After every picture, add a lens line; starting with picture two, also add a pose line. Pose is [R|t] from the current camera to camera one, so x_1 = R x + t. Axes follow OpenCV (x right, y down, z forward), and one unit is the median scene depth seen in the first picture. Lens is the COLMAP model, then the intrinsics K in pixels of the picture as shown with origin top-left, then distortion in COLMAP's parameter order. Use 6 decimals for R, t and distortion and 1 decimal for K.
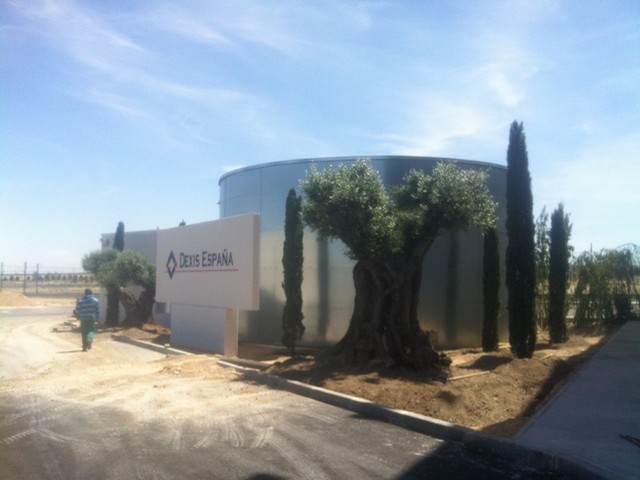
lens RADIAL K [[648.0, 0, 292.1], [0, 648.0, 241.2], [0, 0, 1]] dist [0.189216, -0.000192]
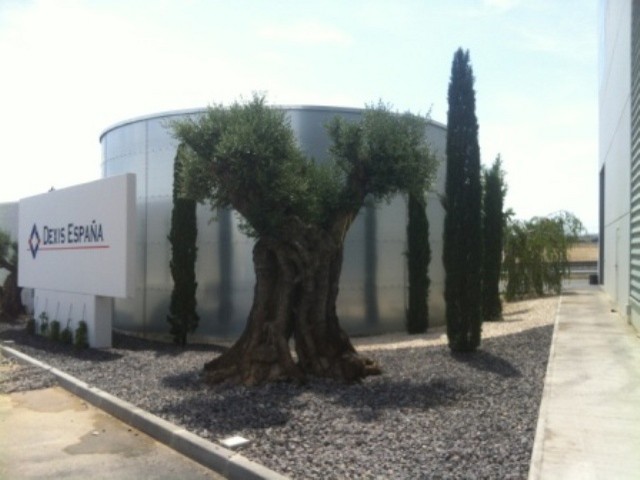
lens RADIAL K [[632.3, 0, 306.5], [0, 632.3, 240.7], [0, 0, 1]] dist [0.054573, -0.007760]
pose [[0.989671, -0.015059, 0.142568, 0.038160], [0.007937, 0.998698, 0.050392, -0.000419], [-0.143141, -0.048740, 0.988501, 0.201873]]
